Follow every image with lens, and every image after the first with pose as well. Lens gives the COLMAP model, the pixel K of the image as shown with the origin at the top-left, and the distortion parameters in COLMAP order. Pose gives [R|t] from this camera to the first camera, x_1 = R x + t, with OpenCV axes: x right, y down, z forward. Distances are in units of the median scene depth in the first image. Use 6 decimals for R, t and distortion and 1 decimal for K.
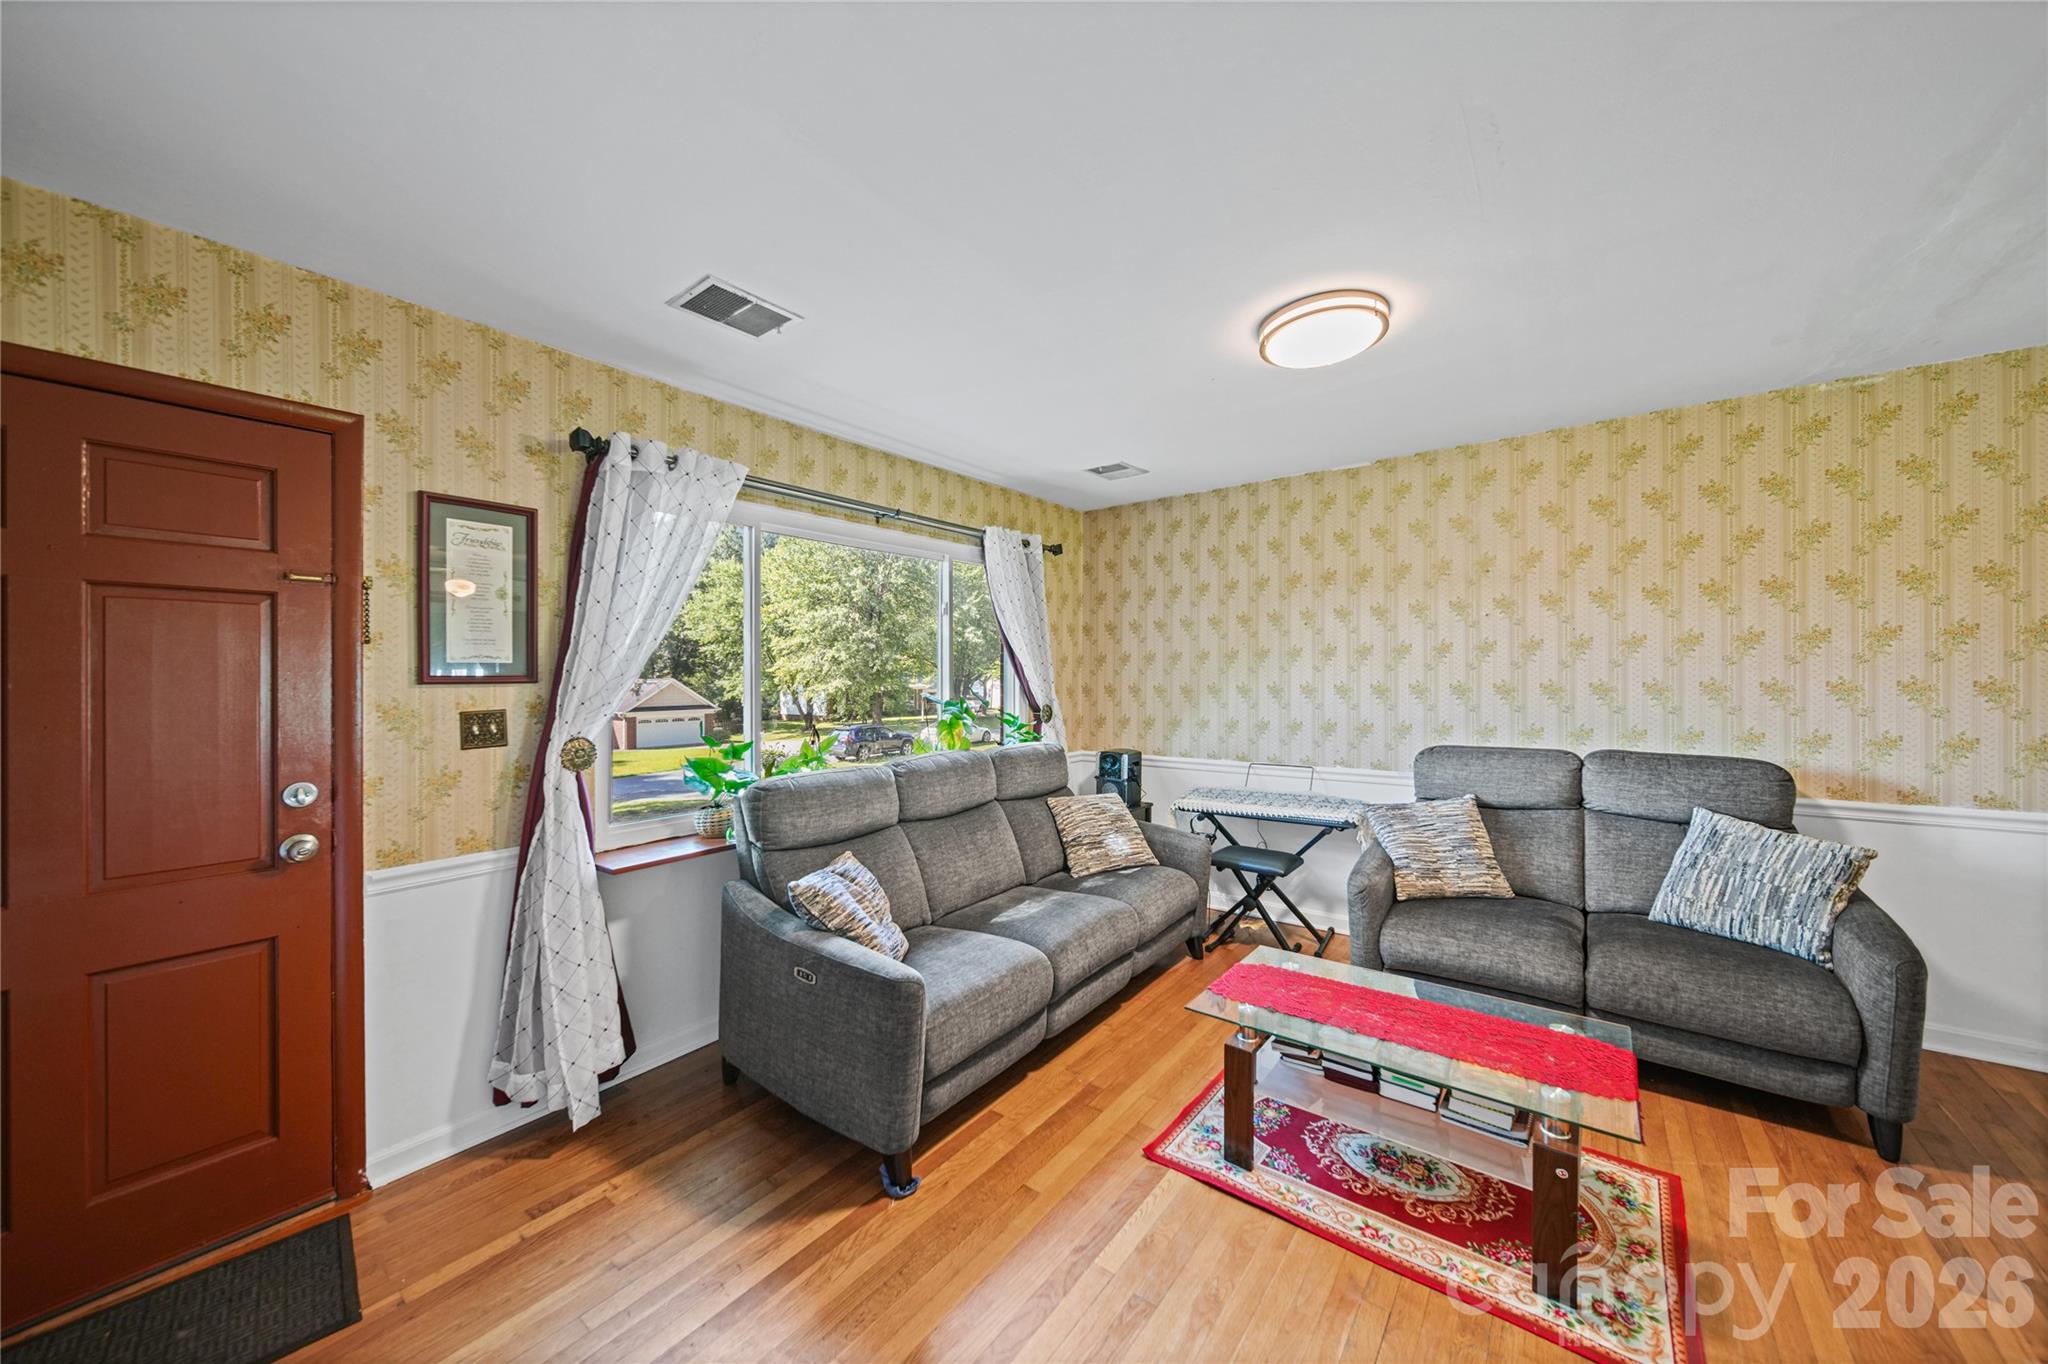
lens RADIAL K [[728.2, 0, 1019.6], [0, 728.2, 686.5], [0, 0, 1]] dist [-0.003184, -0.000291]
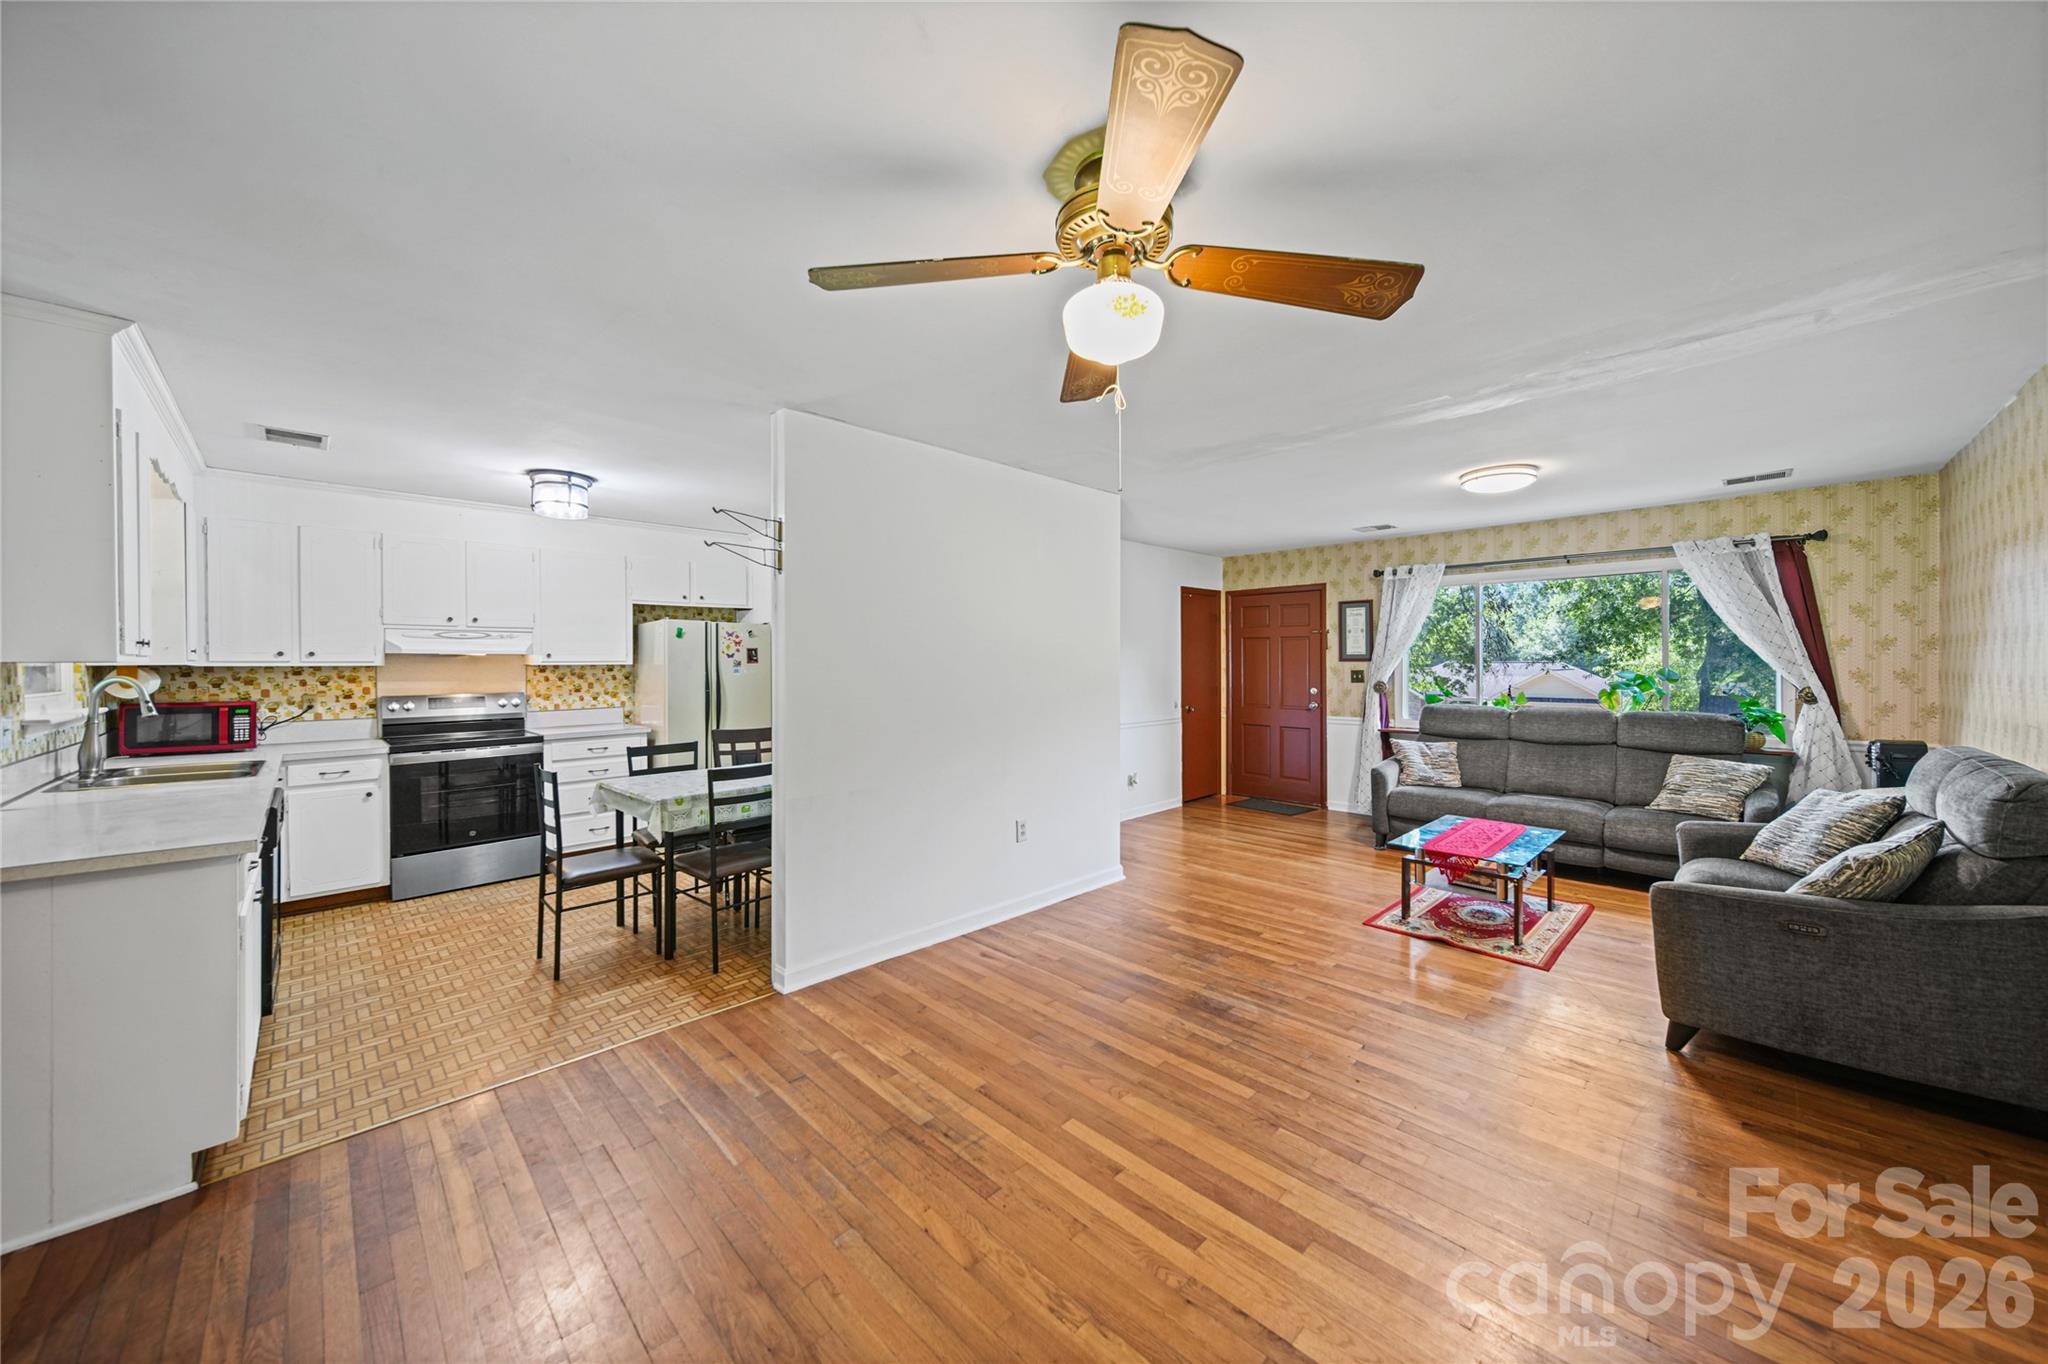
lens RADIAL K [[728.2, 0, 1019.1], [0, 728.2, 664.1], [0, 0, 1]] dist [-0.003184, -0.000291]
pose [[-0.144762, 0.009909, -0.989417, 2.572974], [-0.002735, 0.999942, 0.010414, -0.020577], [0.989463, 0.004214, -0.144726, 0.059215]]
